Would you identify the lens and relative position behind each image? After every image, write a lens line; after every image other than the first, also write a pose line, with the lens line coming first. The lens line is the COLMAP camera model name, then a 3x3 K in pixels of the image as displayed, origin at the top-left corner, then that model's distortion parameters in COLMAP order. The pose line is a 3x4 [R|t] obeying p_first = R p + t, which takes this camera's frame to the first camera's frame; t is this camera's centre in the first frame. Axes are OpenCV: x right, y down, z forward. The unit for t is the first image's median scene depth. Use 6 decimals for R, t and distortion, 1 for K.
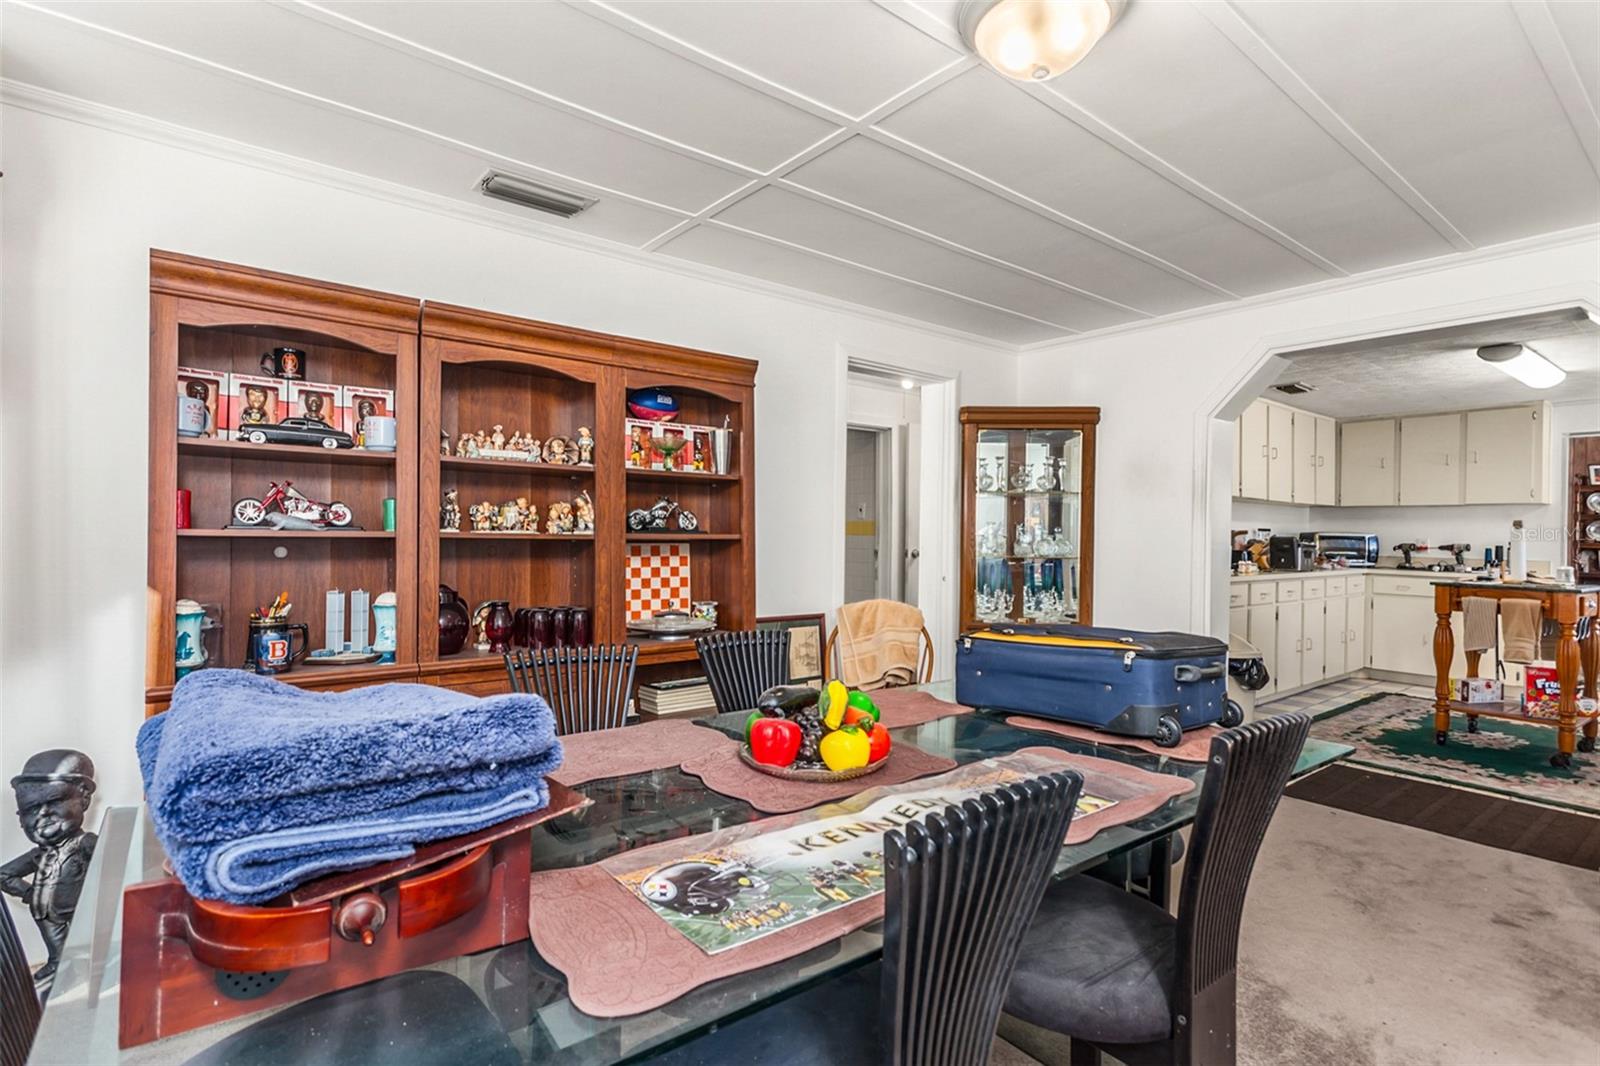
lens RADIAL K [[784.0, 0, 797.8], [0, 784.0, 542.5], [0, 0, 1]] dist [-0.000216, 0.000038]
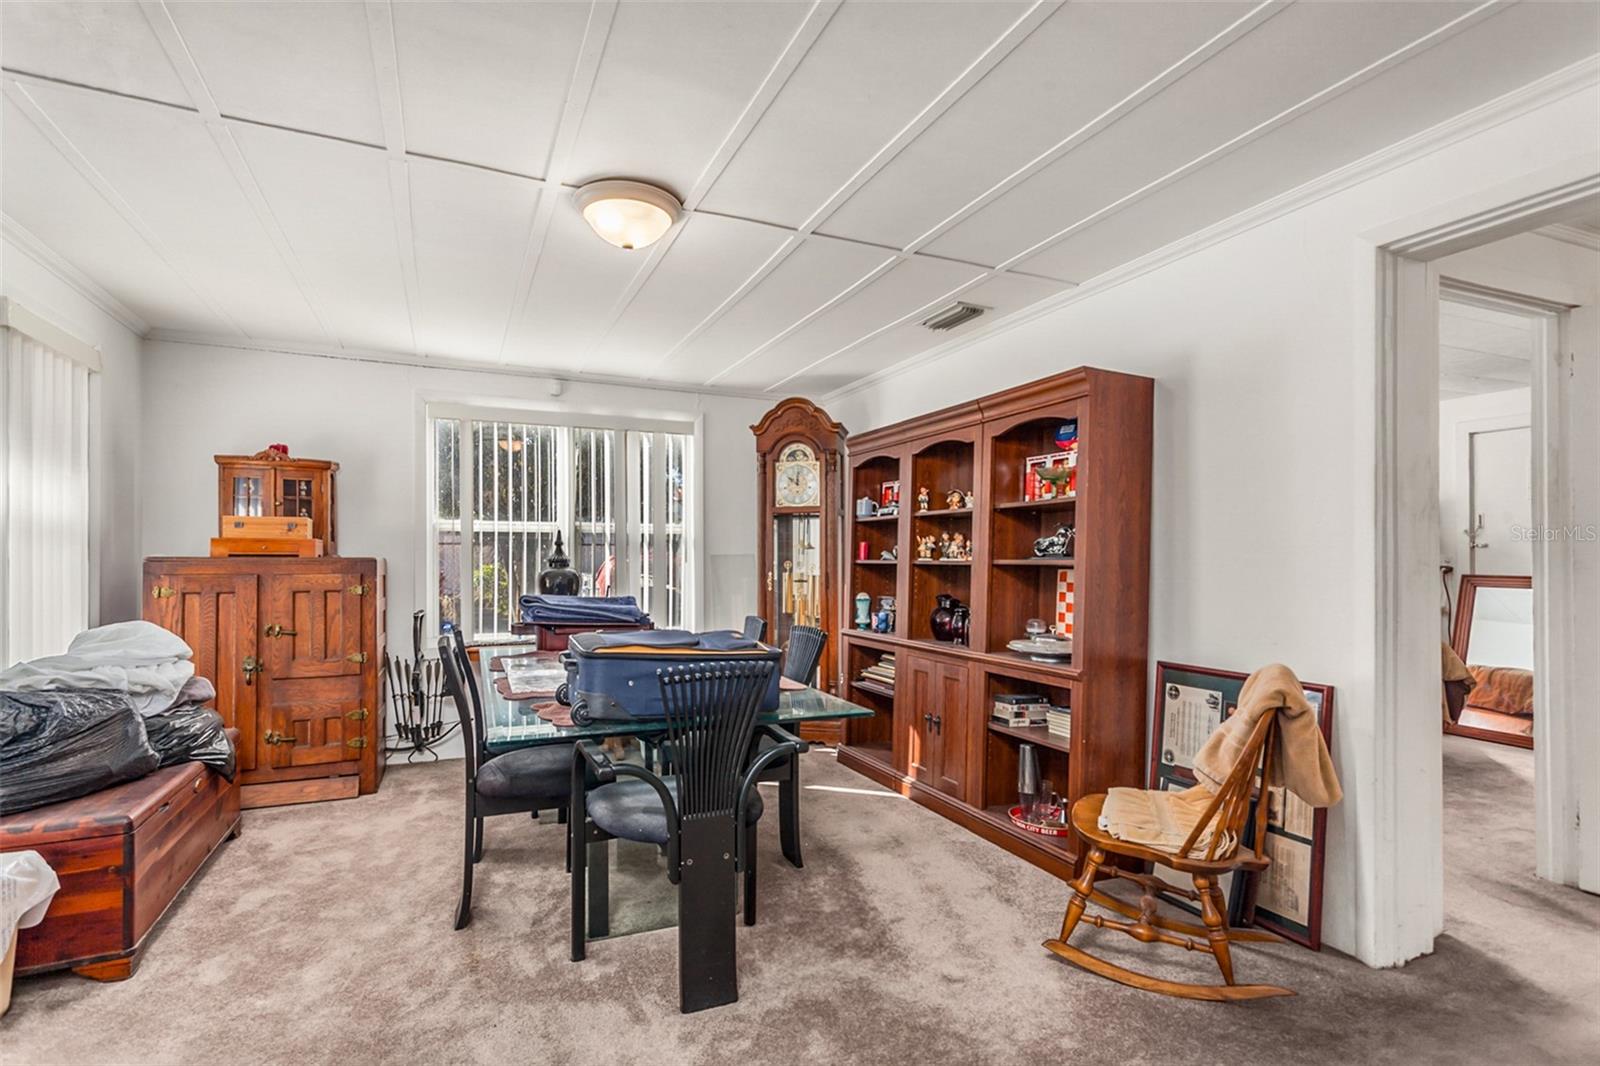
lens RADIAL K [[801.8, 0, 802.4], [0, 801.8, 557.4], [0, 0, 1]] dist [0.002198, 0.000315]
pose [[-0.246910, -0.011225, -0.968973, 0.979666], [-0.004730, 0.999935, -0.010378, -0.001754], [0.969027, 0.002021, -0.246947, 0.975091]]
